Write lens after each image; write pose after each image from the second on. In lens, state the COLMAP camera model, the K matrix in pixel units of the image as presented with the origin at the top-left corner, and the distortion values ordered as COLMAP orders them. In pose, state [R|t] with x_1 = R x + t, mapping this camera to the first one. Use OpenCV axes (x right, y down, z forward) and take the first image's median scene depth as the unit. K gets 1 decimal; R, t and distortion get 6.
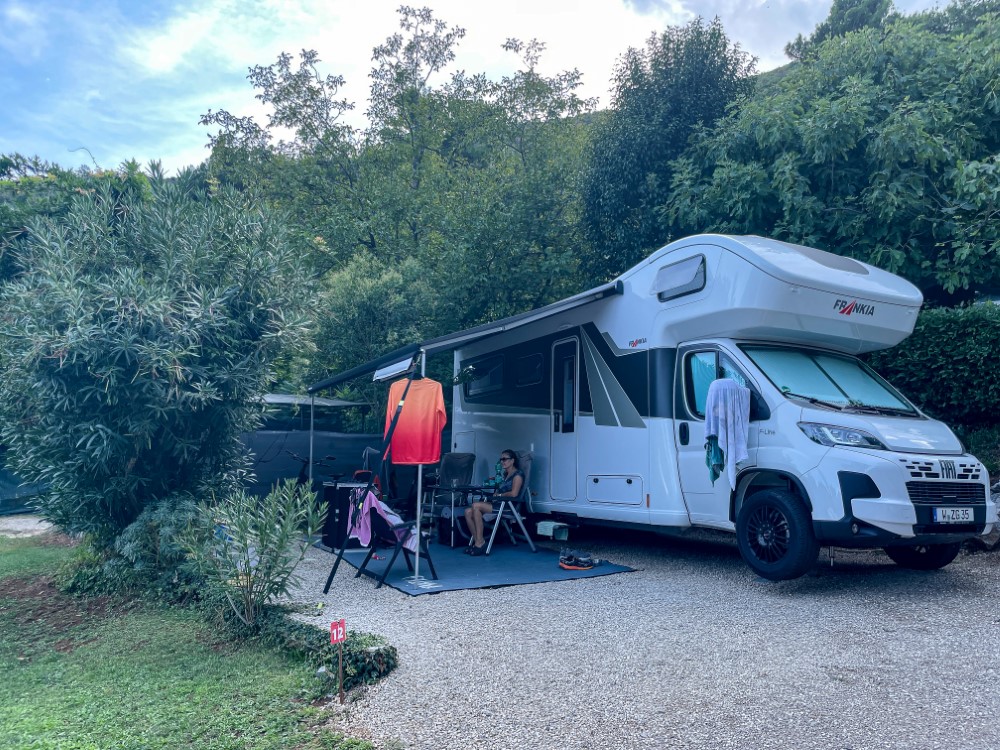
lens RADIAL K [[789.6, 0, 500.0], [0, 789.6, 375.0], [0, 0, 1]] dist [-0.016901, 0.009962]
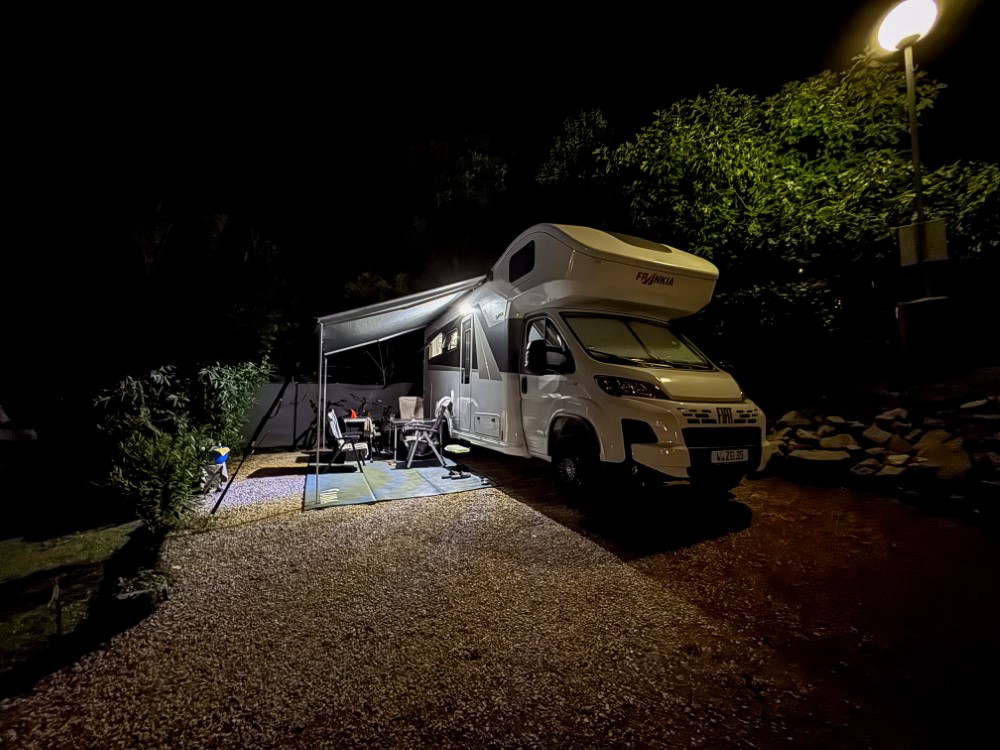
lens RADIAL K [[413.2, 0, 500.0], [0, 413.2, 375.0], [0, 0, 1]] dist [-0.022384, -0.000036]
pose [[0.997315, -0.011318, -0.072350, 0.256891], [0.015293, 0.998389, 0.054631, 0.022441], [0.071615, -0.055591, 0.995882, 0.349377]]
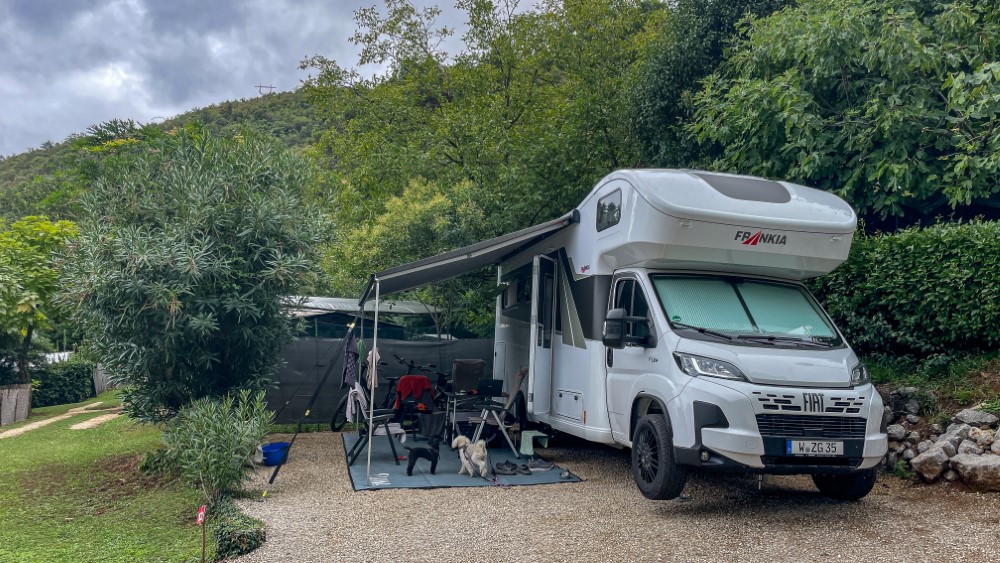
lens RADIAL K [[787.3, 0, 500.0], [0, 787.3, 281.5], [0, 0, 1]] dist [-0.008151, -0.000807]
pose [[0.967447, -0.000574, -0.253072, 0.379967], [0.004465, 0.999880, 0.014804, -0.045924], [0.253034, -0.015452, 0.967334, -0.069324]]
